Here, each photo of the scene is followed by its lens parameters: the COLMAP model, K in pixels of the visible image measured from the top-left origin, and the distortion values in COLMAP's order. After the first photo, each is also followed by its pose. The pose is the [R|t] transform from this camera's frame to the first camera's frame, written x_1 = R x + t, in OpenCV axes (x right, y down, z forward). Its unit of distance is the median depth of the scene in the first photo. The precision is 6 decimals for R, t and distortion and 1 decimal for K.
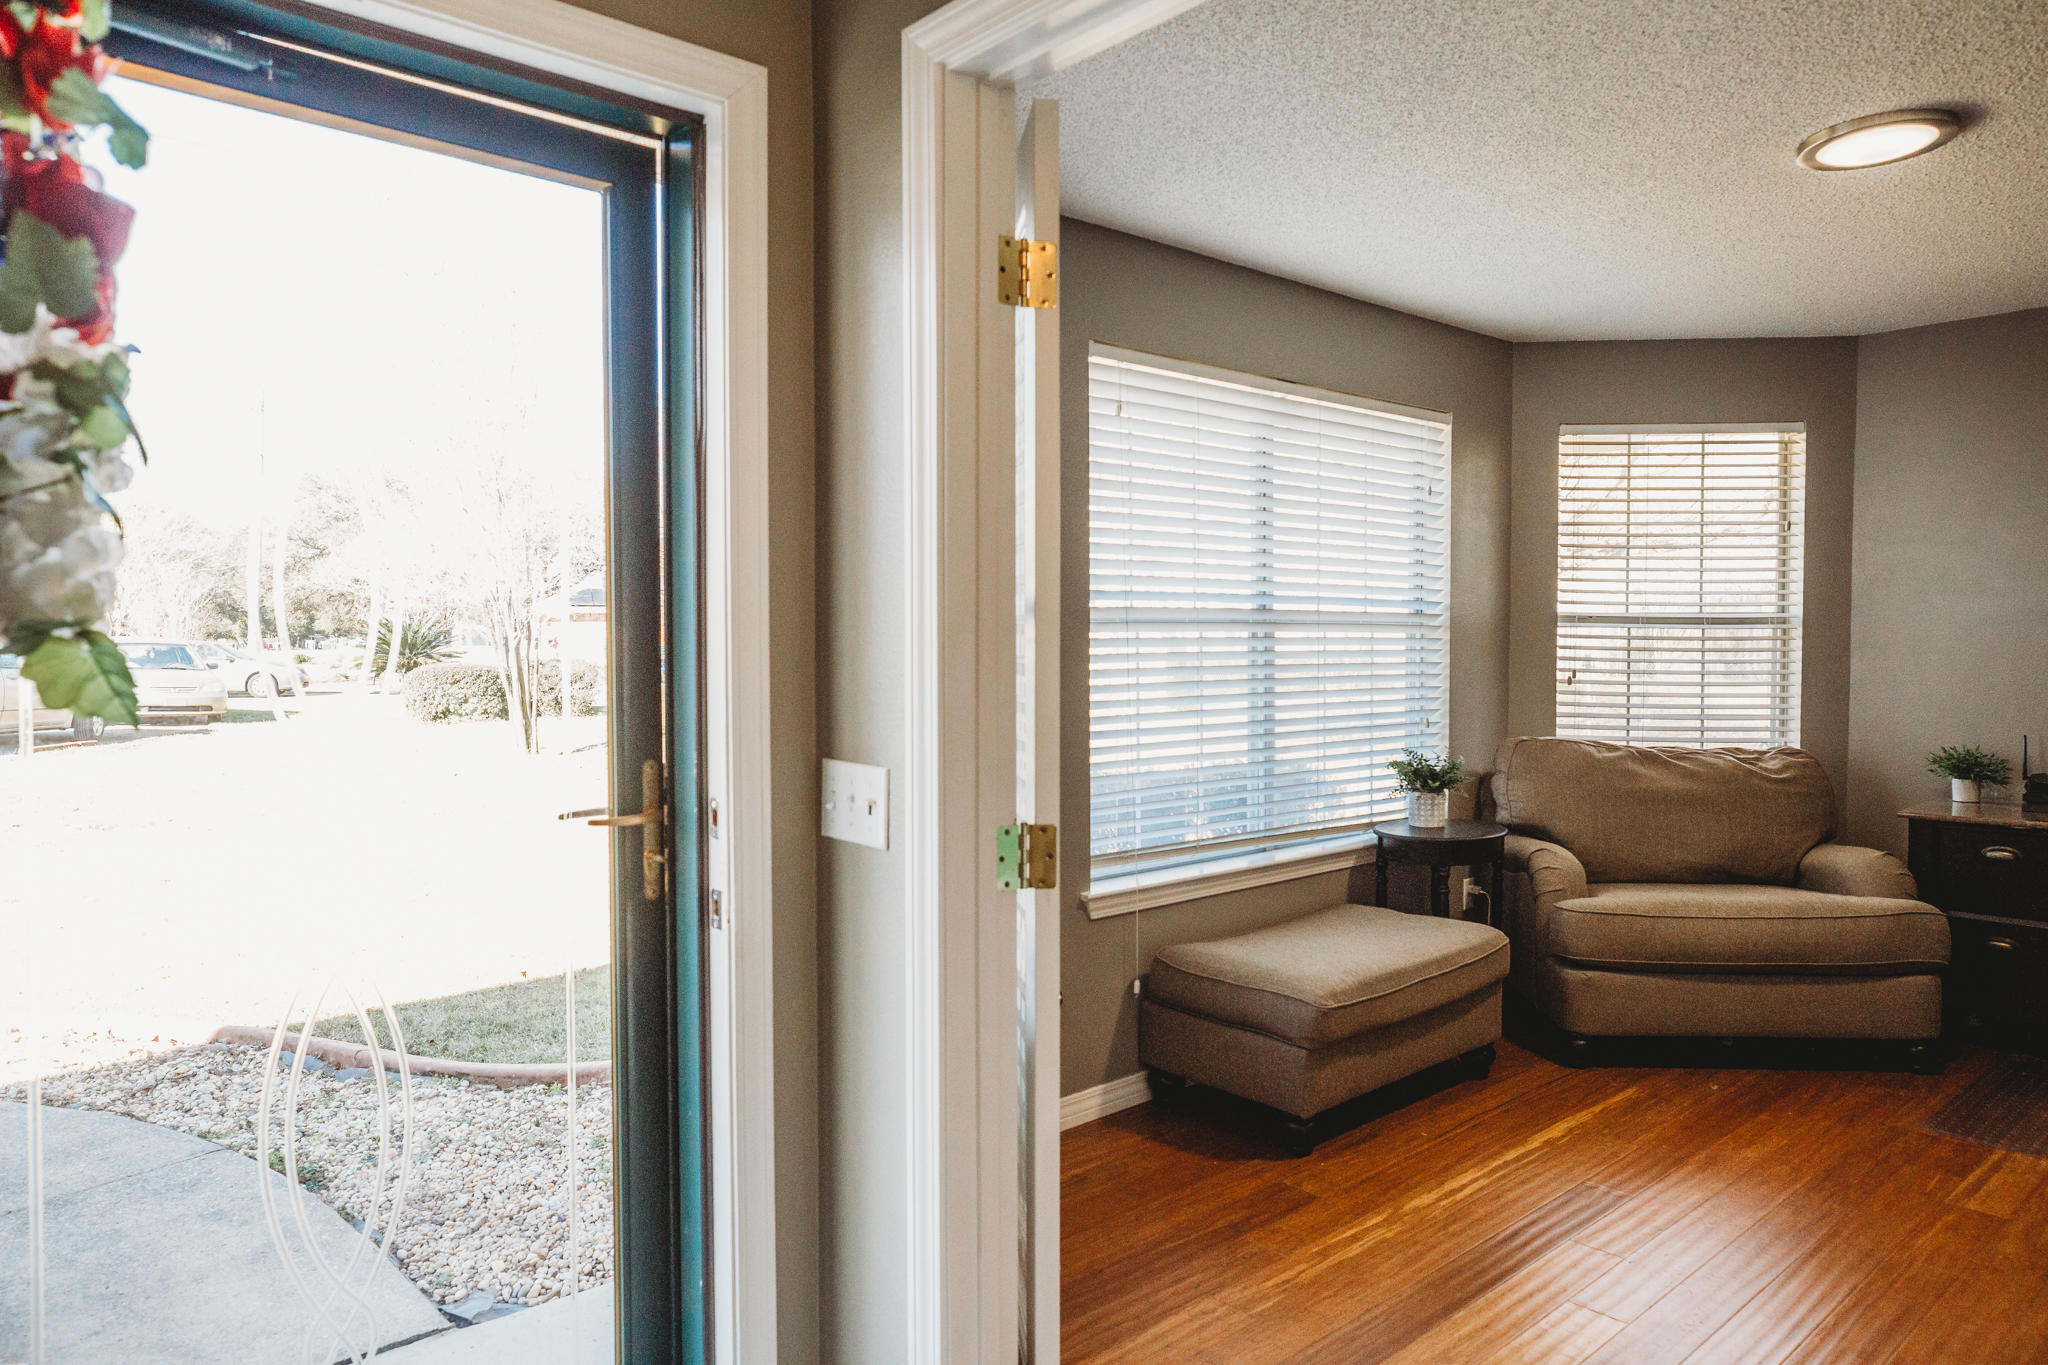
lens RADIAL K [[1338.9, 0, 1033.9], [0, 1338.9, 678.0], [0, 0, 1]] dist [0.007352, -0.001434]
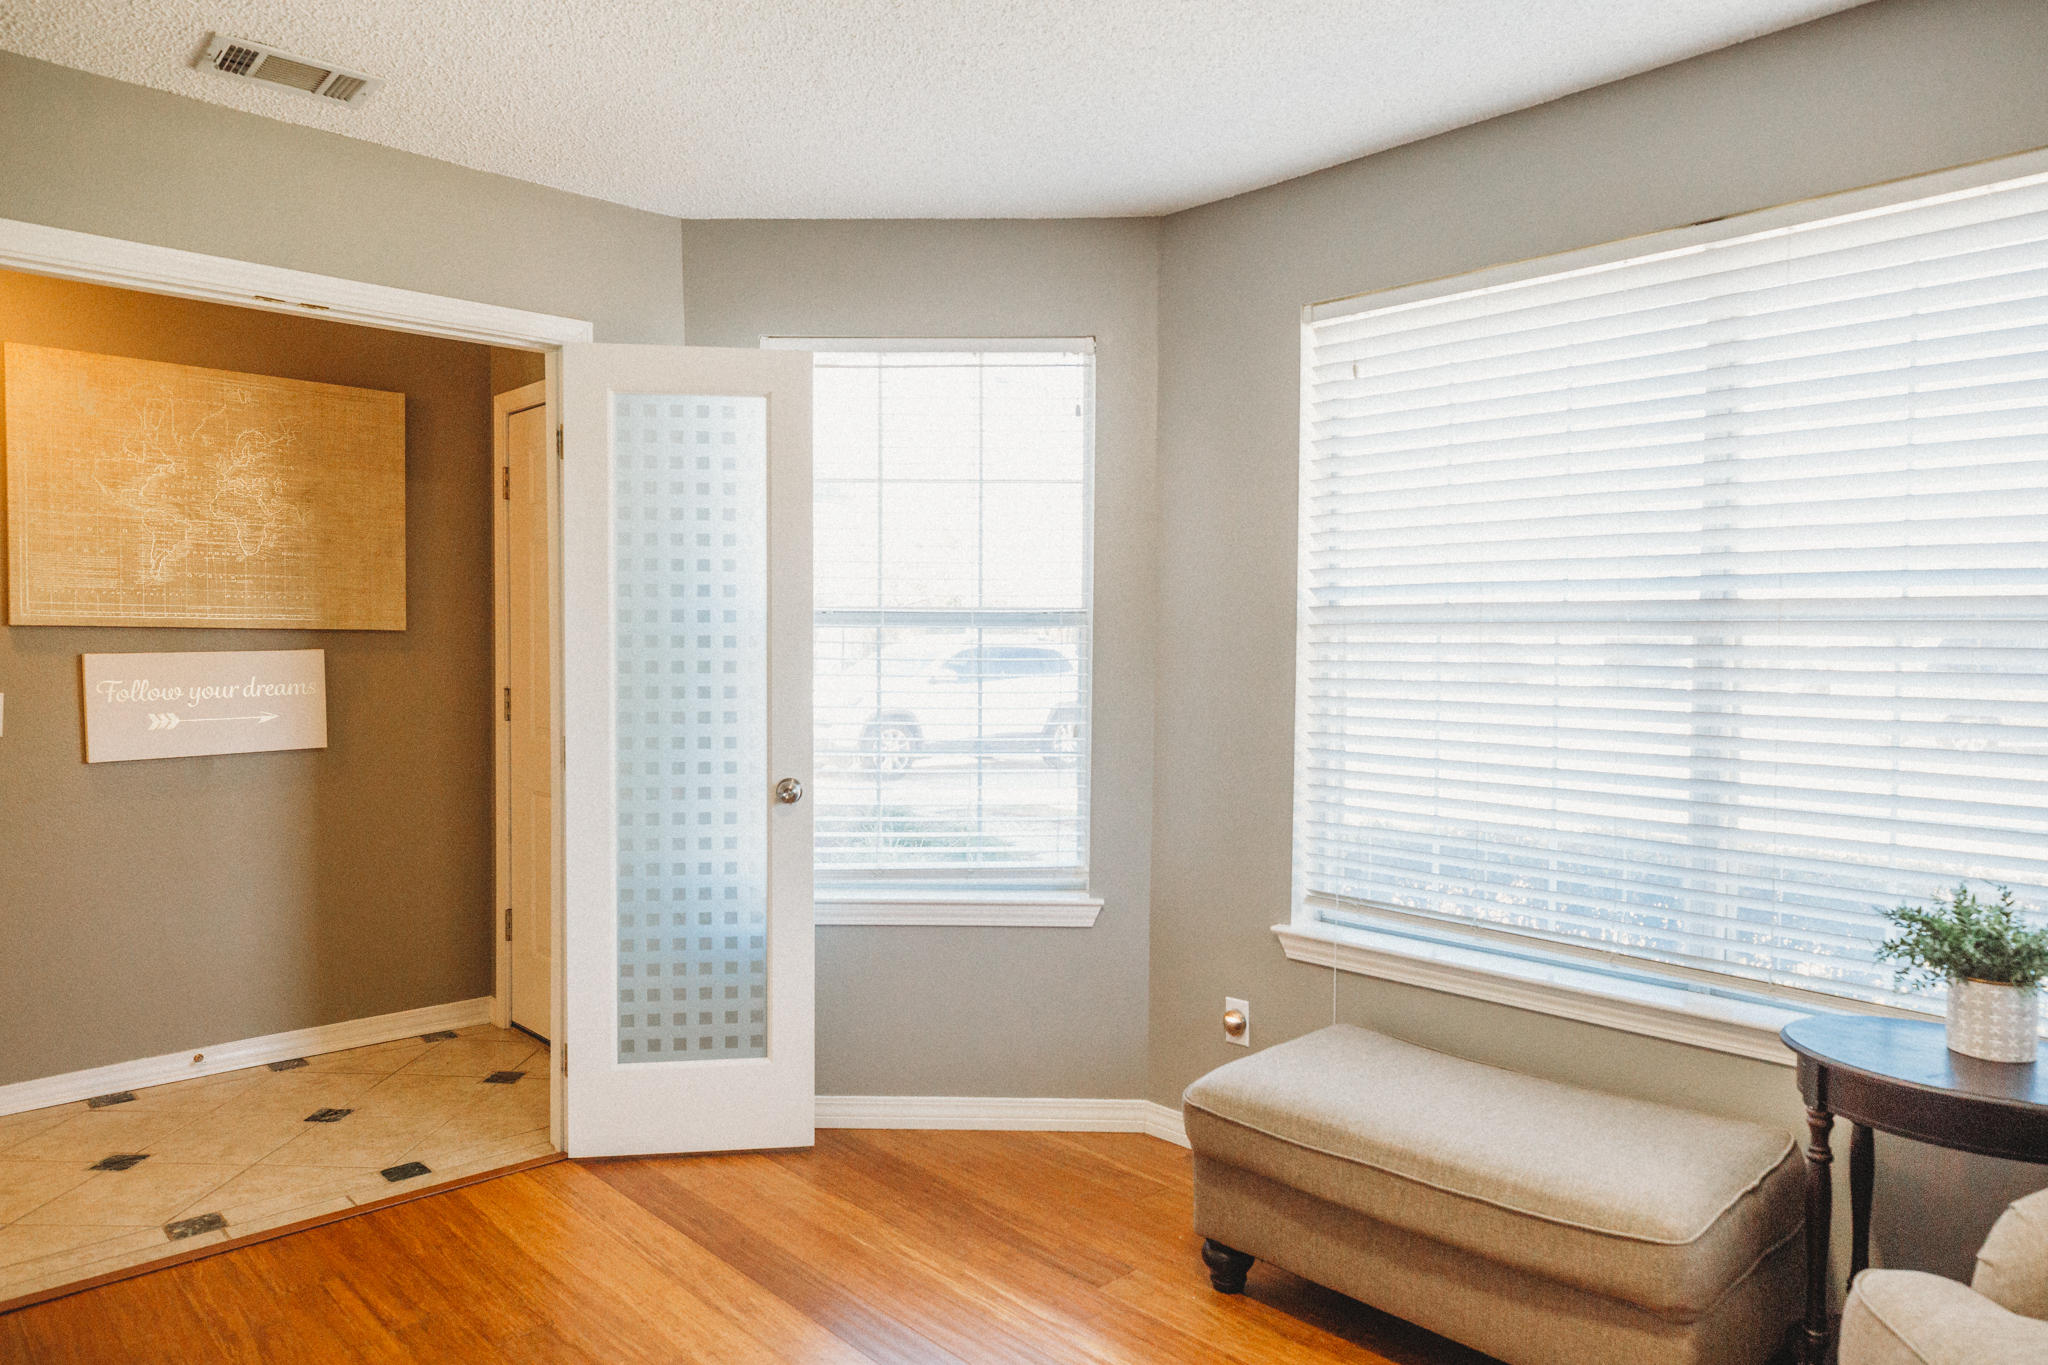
lens RADIAL K [[1338.9, 0, 1034.0], [0, 1338.9, 679.5], [0, 0, 1]] dist [0.007352, -0.001434]
pose [[0.017420, 0.029243, -0.999421, 0.859489], [-0.037273, 0.998896, 0.028578, -0.022524], [0.999153, 0.036753, 0.018491, 0.748985]]
